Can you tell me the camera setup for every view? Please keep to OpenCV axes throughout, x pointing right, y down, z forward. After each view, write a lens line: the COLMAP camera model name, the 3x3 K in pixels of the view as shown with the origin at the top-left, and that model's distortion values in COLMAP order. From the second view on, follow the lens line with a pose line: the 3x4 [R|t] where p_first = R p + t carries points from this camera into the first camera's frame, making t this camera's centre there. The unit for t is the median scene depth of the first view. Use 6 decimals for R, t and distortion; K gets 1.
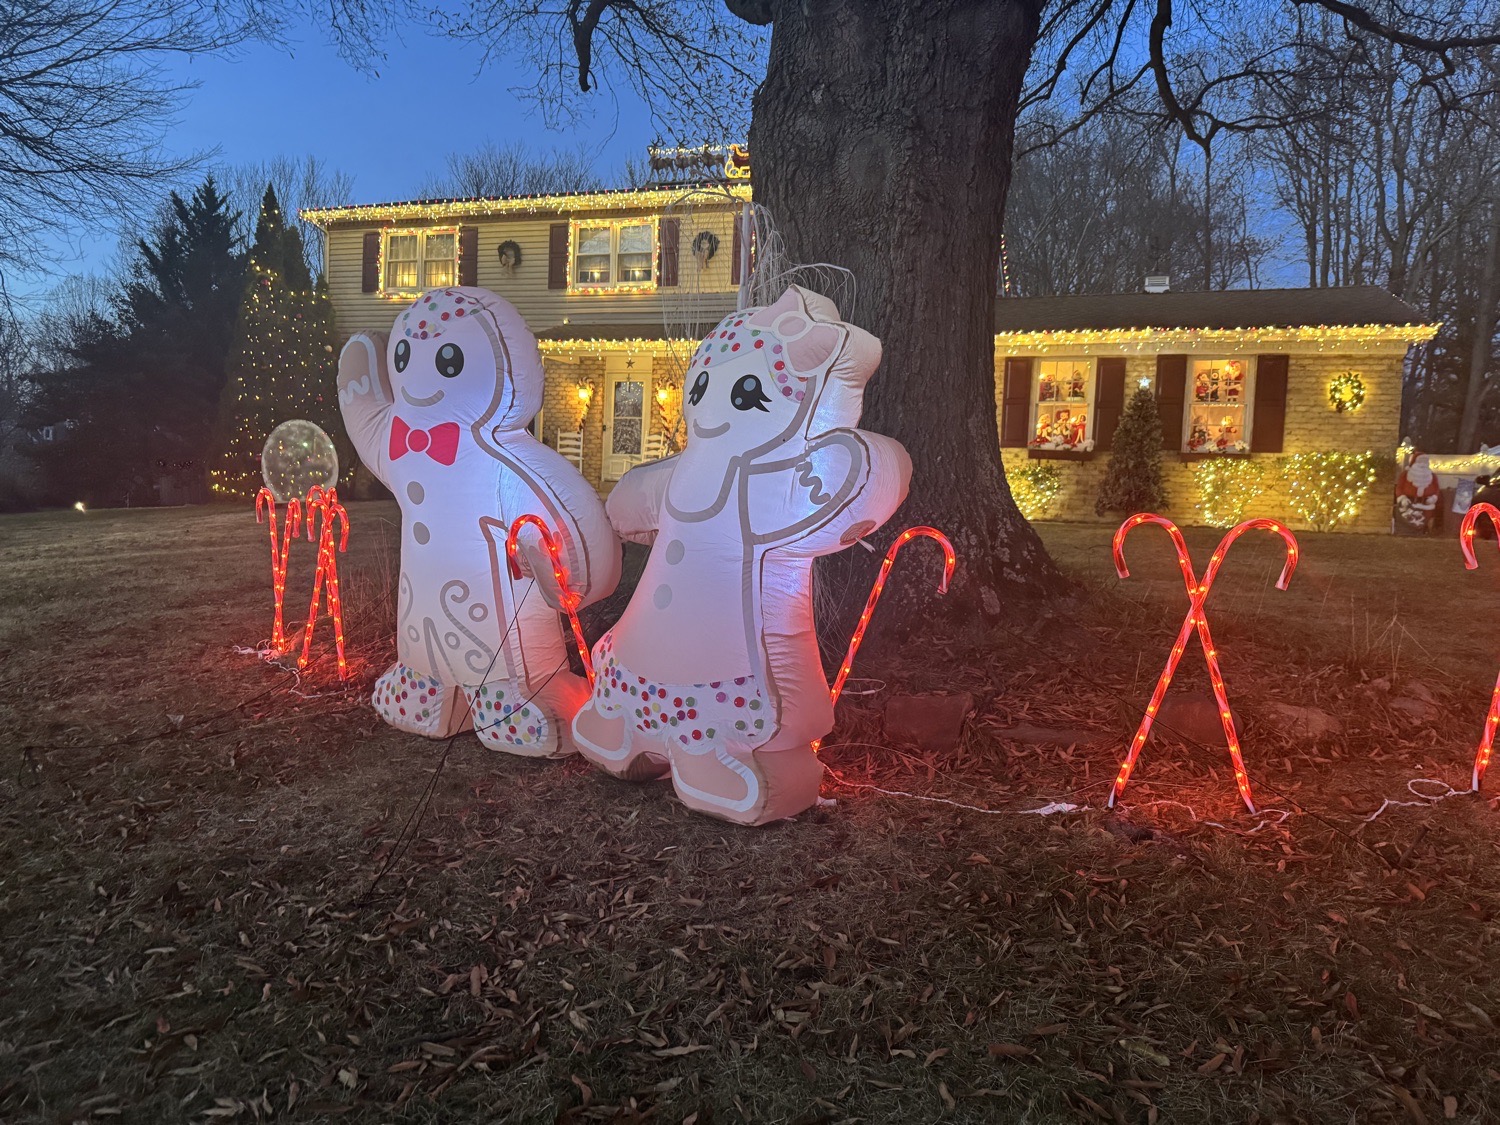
lens RADIAL K [[1049.4, 0, 750.0], [0, 1049.4, 562.5], [0, 0, 1]] dist [0.147305, -0.264656]
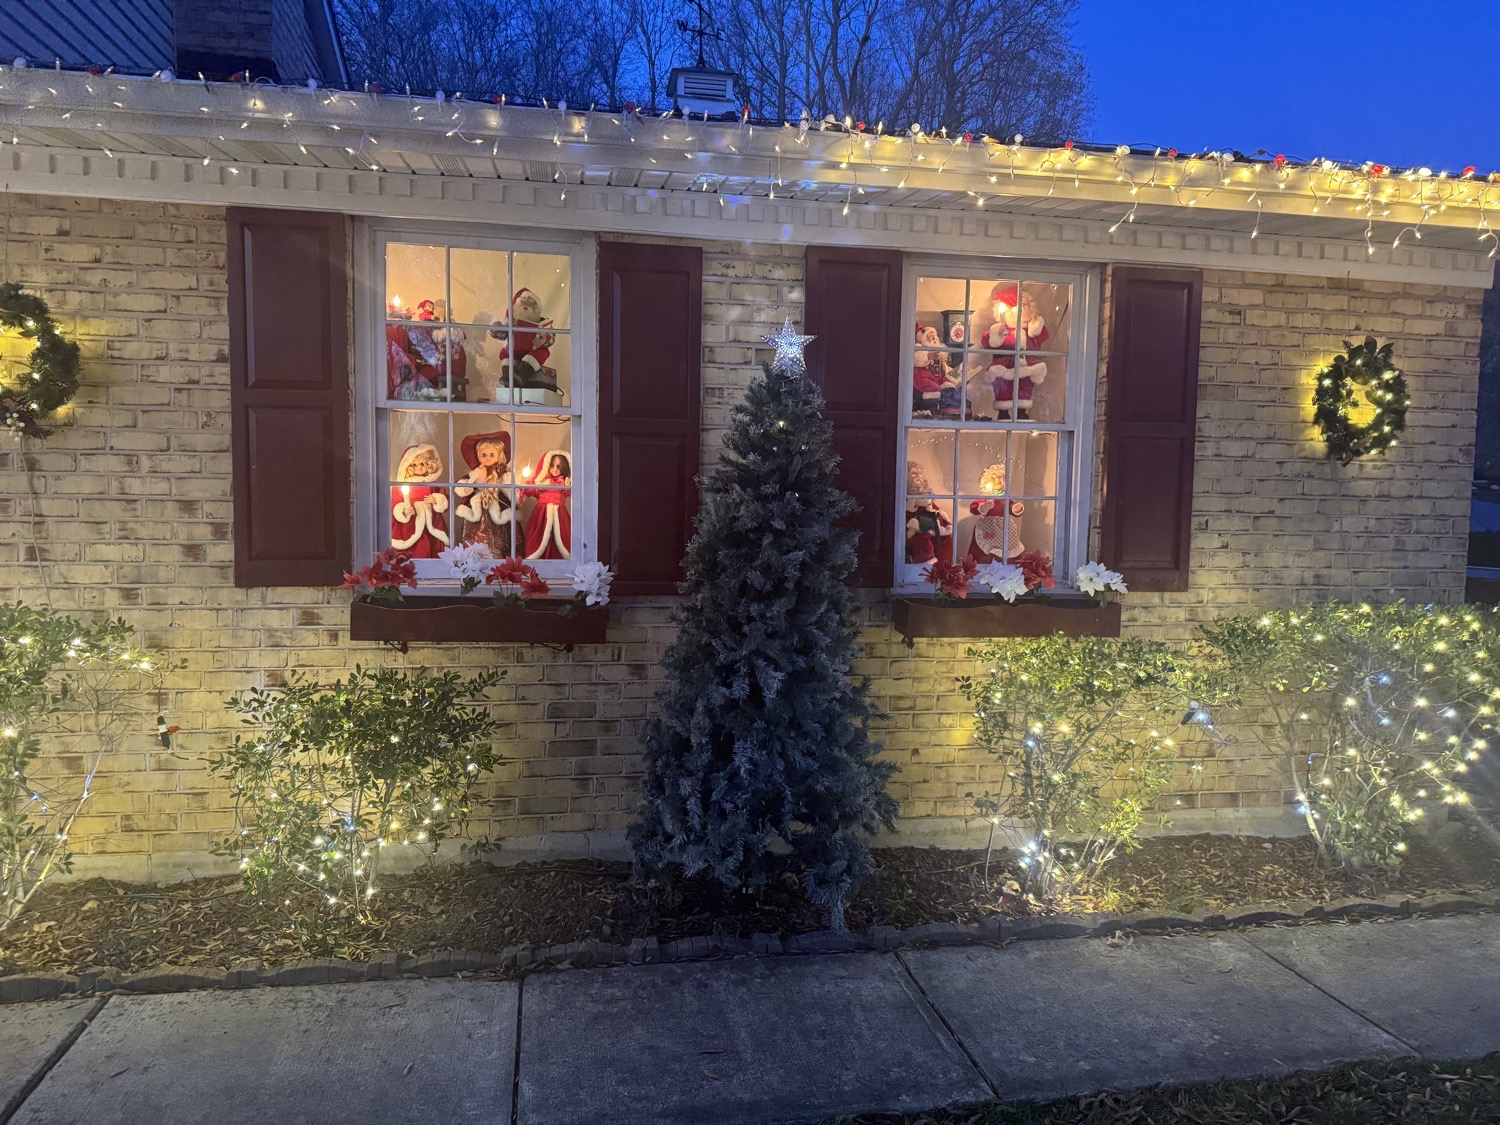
lens RADIAL K [[1049.4, 0, 750.0], [0, 1049.4, 562.5], [0, 0, 1]] dist [0.147305, -0.264656]
pose [[0.871067, -0.062227, 0.487207, 0.229991], [0.043294, 0.997808, 0.050039, -0.126909], [-0.489253, -0.022495, 0.871852, 0.764828]]
